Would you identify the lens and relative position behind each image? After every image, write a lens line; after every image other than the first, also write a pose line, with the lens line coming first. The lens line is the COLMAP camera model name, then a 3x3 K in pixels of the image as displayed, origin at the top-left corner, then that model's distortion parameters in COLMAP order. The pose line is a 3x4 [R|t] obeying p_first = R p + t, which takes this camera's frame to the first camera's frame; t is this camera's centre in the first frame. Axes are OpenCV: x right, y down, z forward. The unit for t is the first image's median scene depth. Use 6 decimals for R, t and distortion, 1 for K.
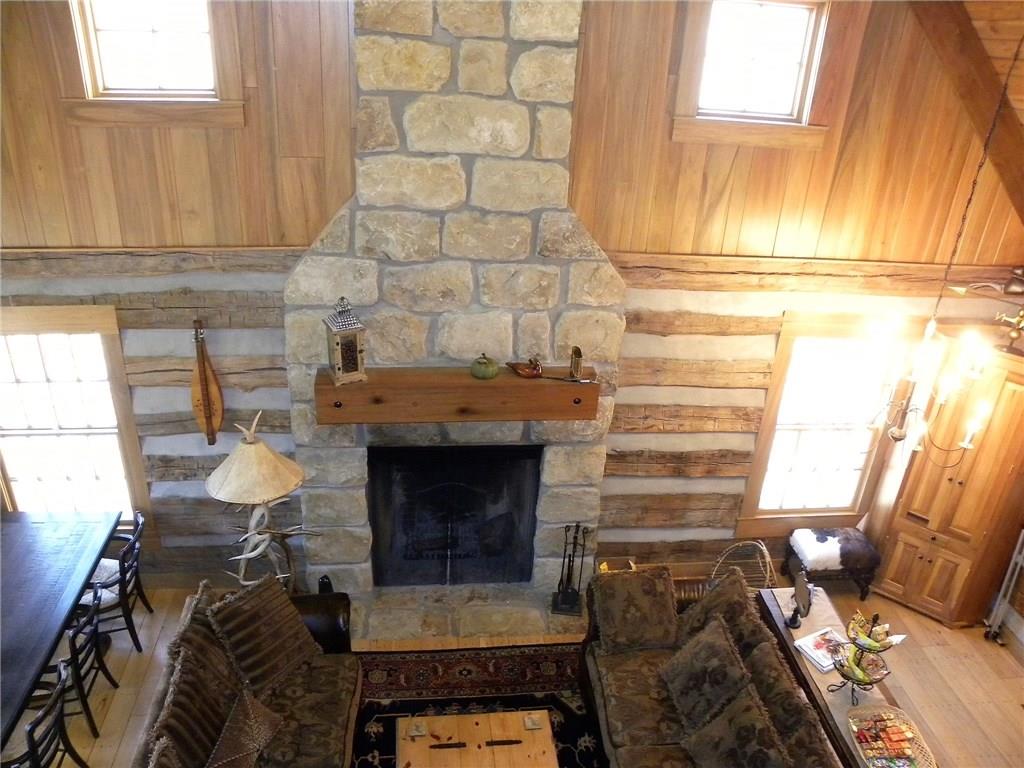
lens RADIAL K [[779.8, 0, 504.2], [0, 779.8, 399.9], [0, 0, 1]] dist [-0.155962, 0.096908]
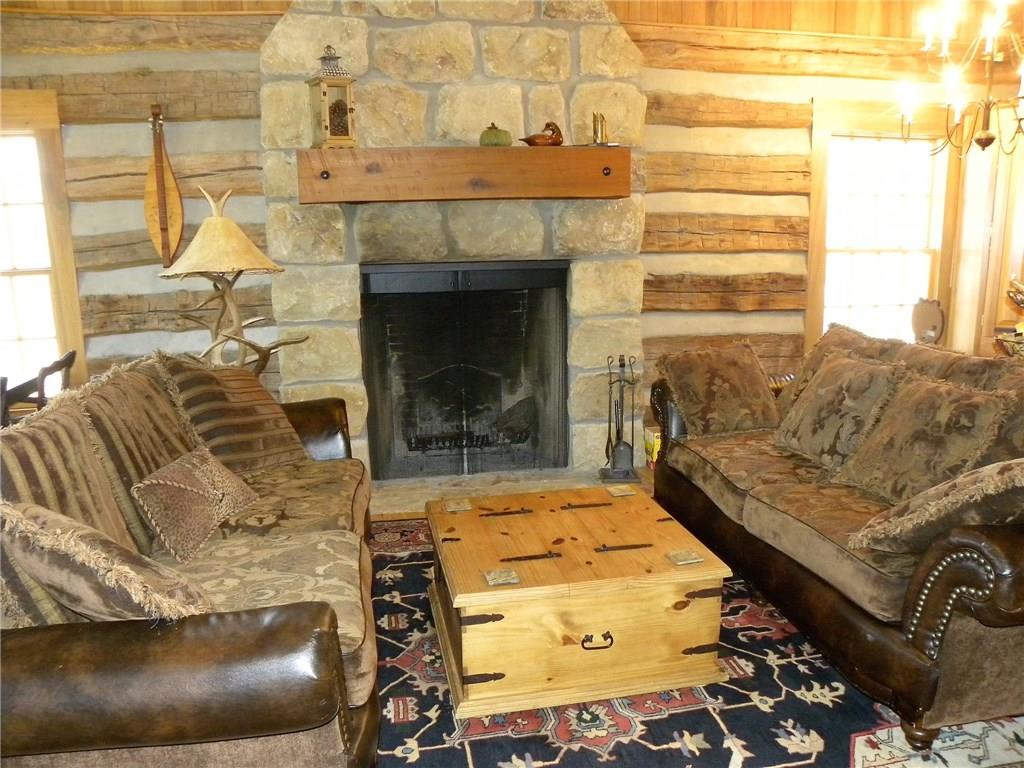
lens RADIAL K [[779.8, 0, 504.2], [0, 779.8, 399.9], [0, 0, 1]] dist [-0.155962, 0.096908]
pose [[0.994409, -0.086707, 0.060273, -0.088896], [0.099263, 0.962252, -0.253413, 0.437496], [-0.036025, 0.257979, 0.965479, 0.250605]]
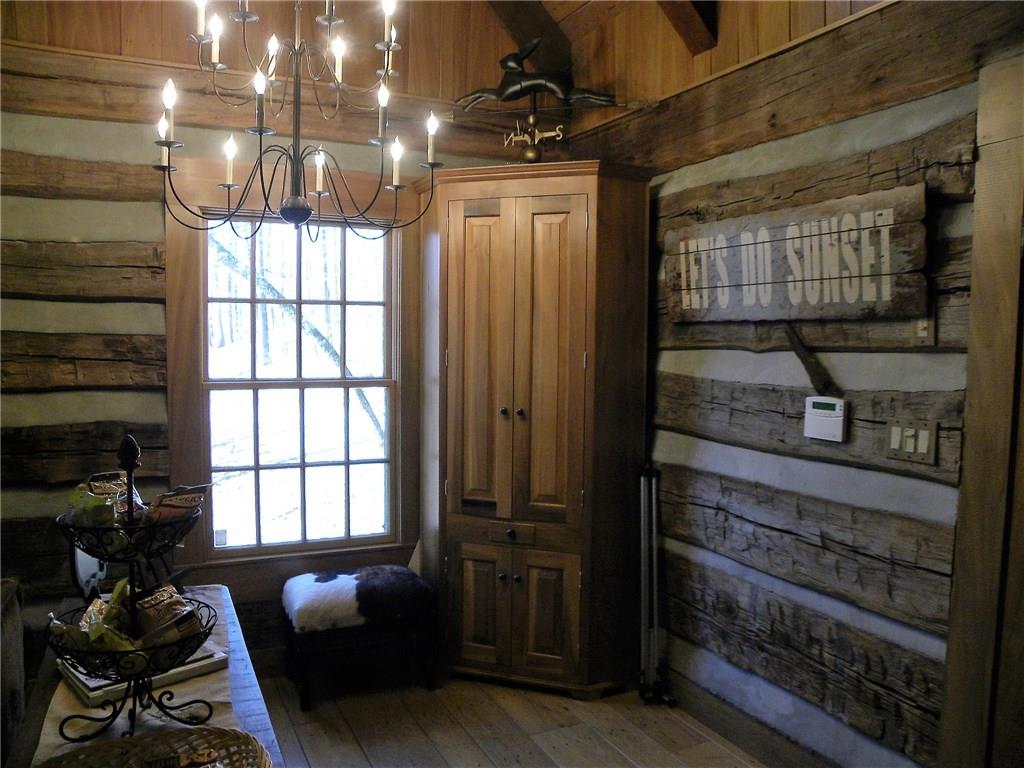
lens RADIAL K [[779.8, 0, 504.2], [0, 779.8, 399.9], [0, 0, 1]] dist [-0.155962, 0.096908]
pose [[0.943618, -0.066968, 0.324192, 0.430139], [0.185106, 0.918651, -0.349021, 0.328313], [-0.274446, 0.389352, 0.879252, 0.497297]]
